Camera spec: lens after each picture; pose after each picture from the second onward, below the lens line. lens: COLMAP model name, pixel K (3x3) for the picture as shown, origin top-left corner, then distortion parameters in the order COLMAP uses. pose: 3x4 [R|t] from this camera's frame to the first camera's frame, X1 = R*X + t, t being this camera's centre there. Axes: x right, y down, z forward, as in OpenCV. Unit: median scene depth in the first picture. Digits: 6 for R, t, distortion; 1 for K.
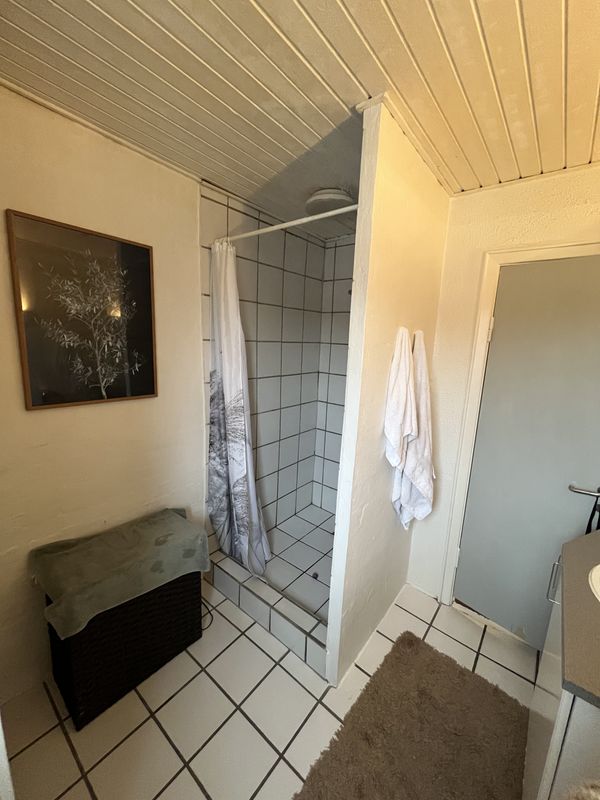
lens RADIAL K [[322.1, 0, 299.8], [0, 322.1, 402.7], [0, 0, 1]] dist [-0.000172, -0.000177]
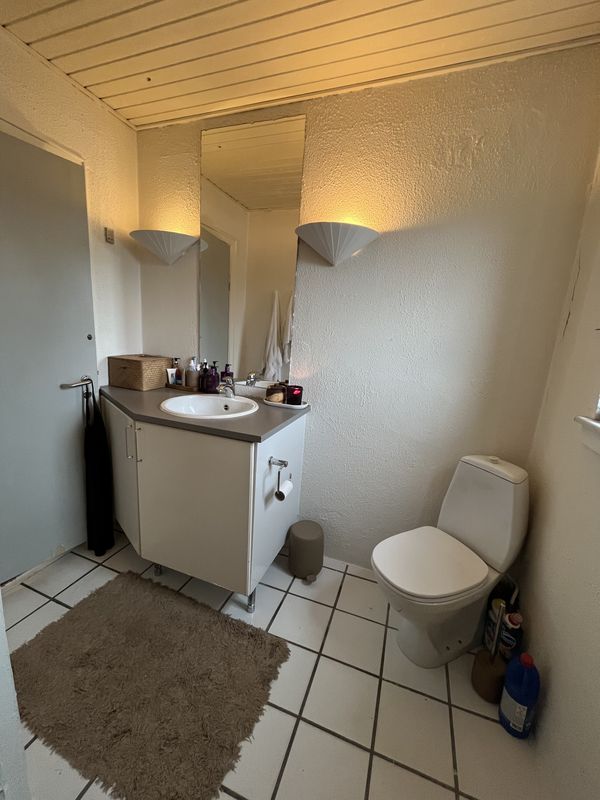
lens RADIAL K [[322.1, 0, 301.7], [0, 322.1, 394.8], [0, 0, 1]] dist [-0.000172, -0.000177]
pose [[-0.328426, -0.233373, 0.915245, -0.398445], [0.109644, 0.953025, 0.282351, 0.077518], [-0.938144, 0.193082, -0.287411, 0.572801]]
